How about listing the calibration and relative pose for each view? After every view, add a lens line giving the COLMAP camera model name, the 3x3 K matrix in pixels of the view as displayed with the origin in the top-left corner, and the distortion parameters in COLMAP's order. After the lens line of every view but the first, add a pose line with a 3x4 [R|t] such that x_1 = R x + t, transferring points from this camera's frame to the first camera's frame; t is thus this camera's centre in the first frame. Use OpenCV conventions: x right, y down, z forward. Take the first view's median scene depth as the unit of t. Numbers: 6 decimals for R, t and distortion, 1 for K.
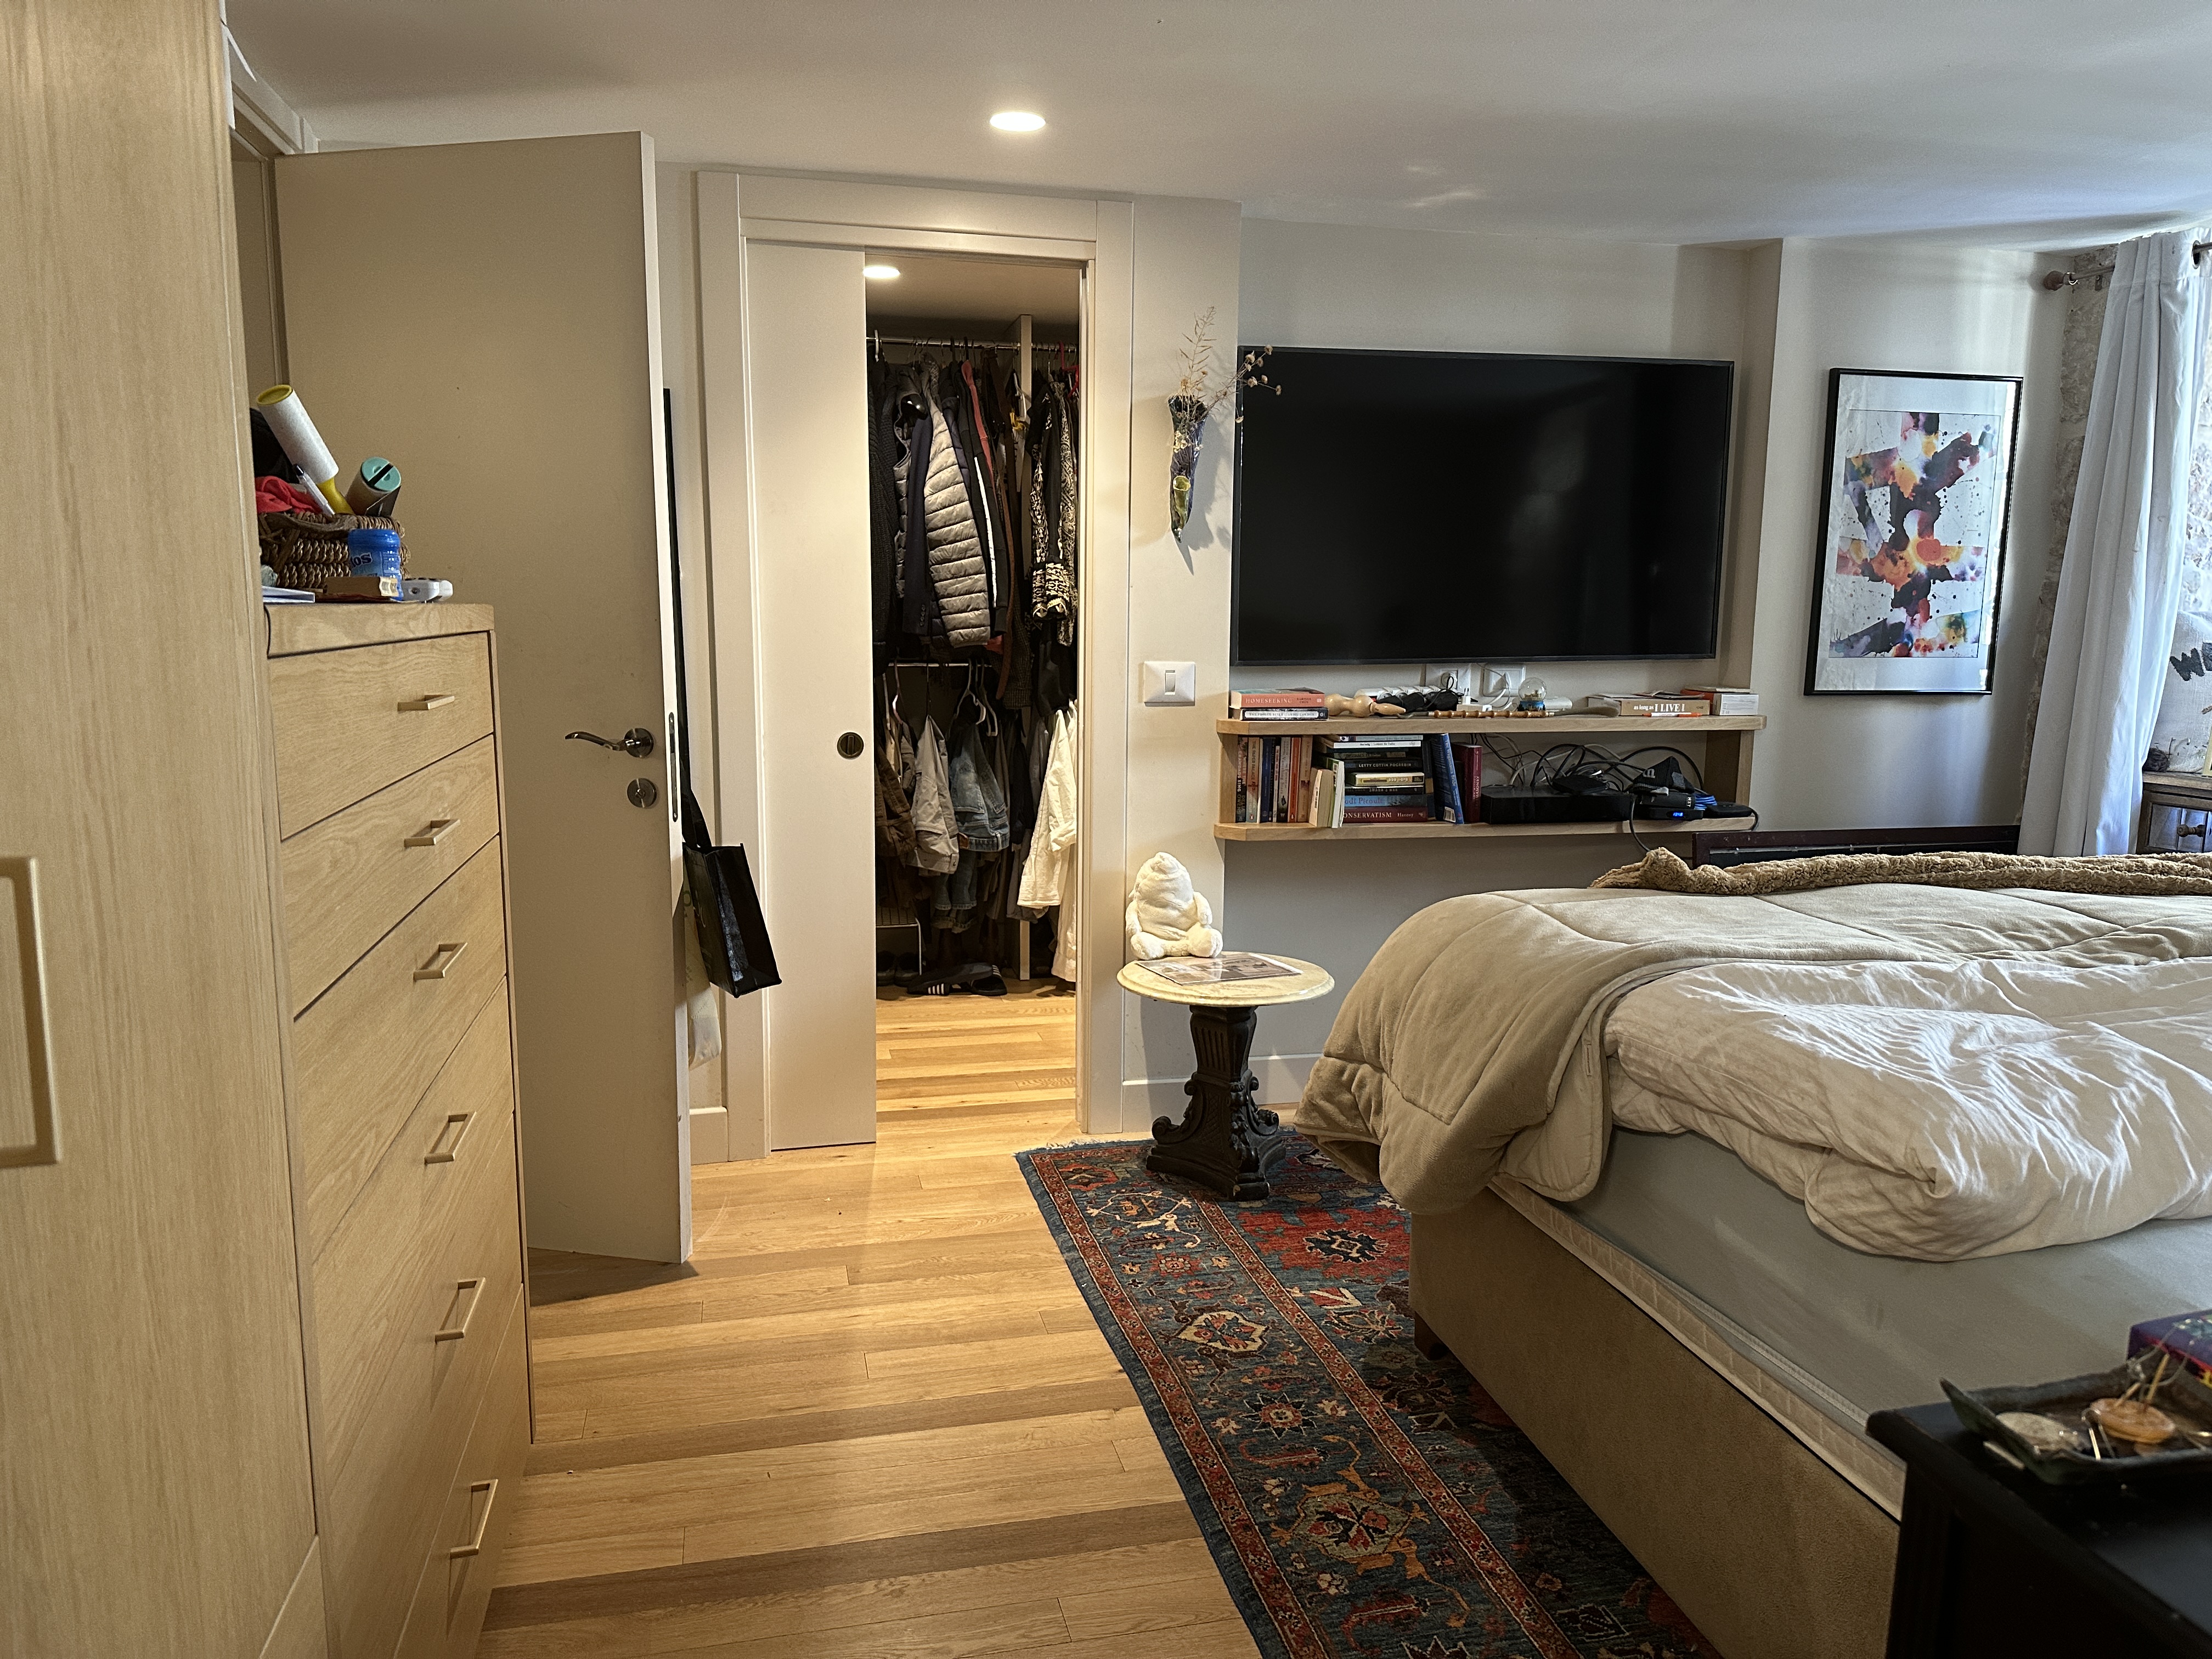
lens RADIAL K [[1538.5, 0, 1100.4], [0, 1538.5, 825.7], [0, 0, 1]] dist [0.116786, -0.172567]
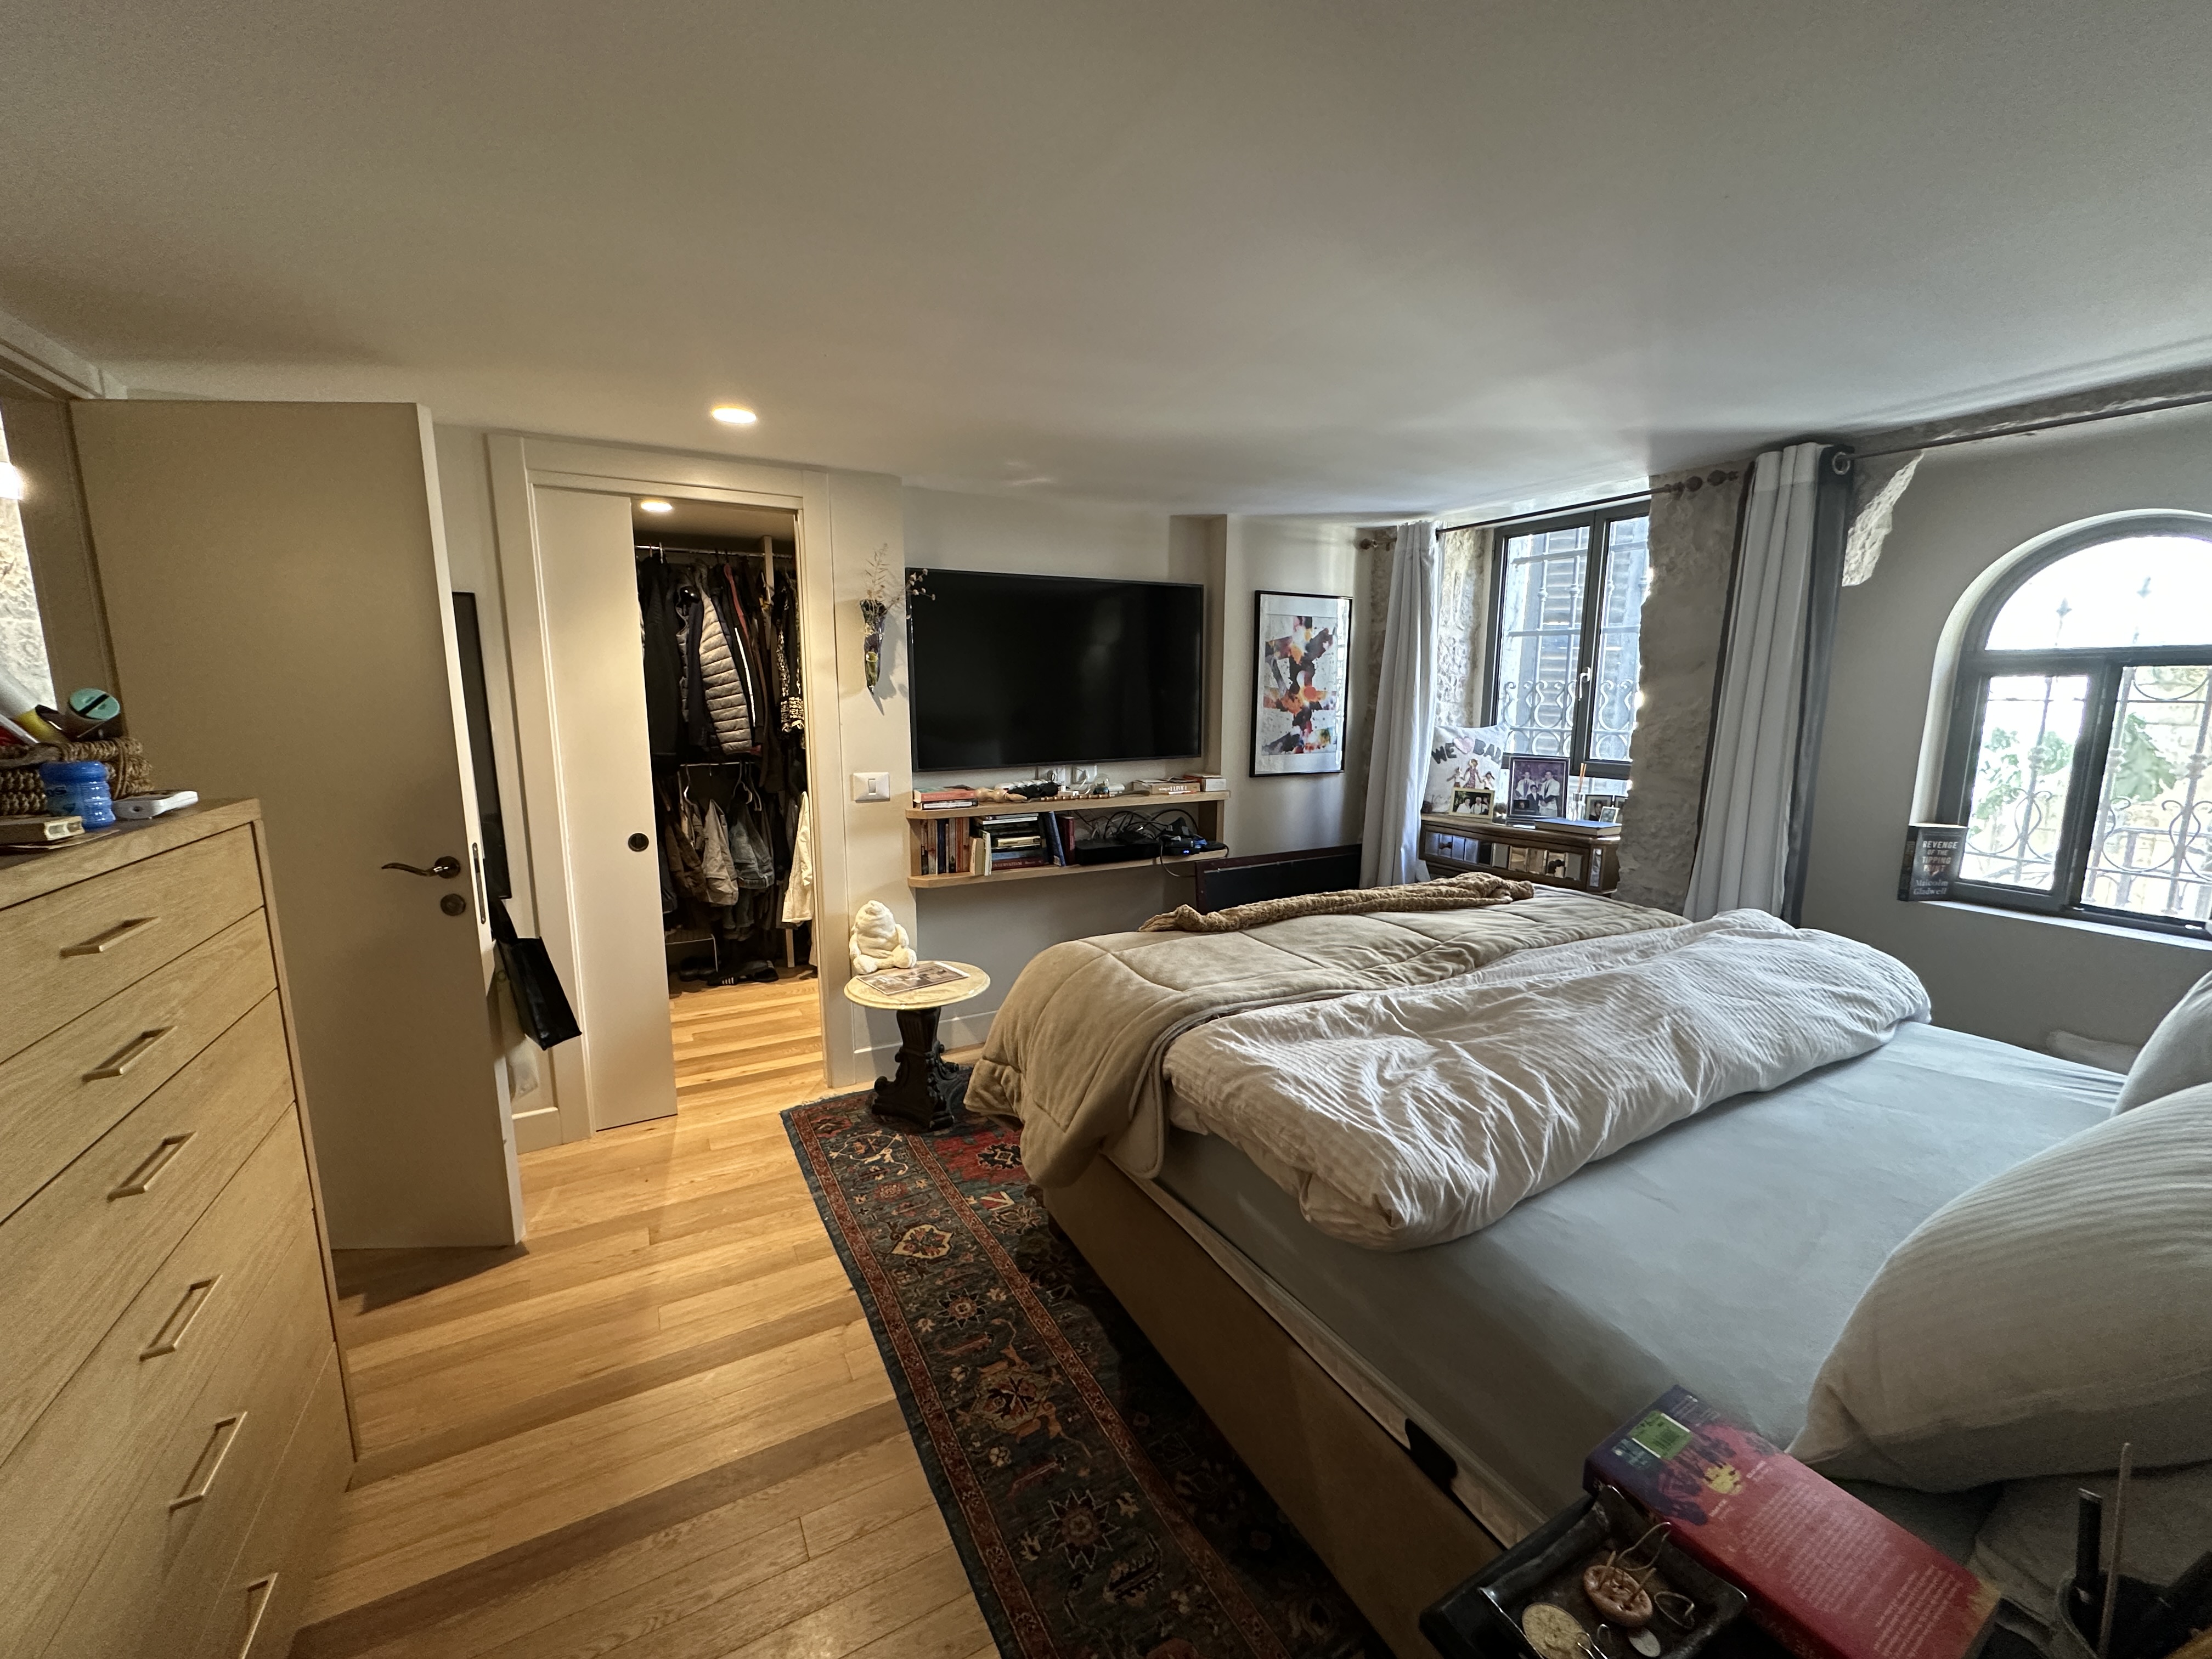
lens RADIAL K [[891.0, 0, 1106.0], [0, 891.0, 829.5], [0, 0, 1]] dist [-0.002741, -0.000039]
pose [[0.960977, -0.050335, 0.272010, 0.027735], [0.047079, 0.998720, 0.018485, -0.060202], [-0.272592, -0.004958, 0.962117, 0.106864]]
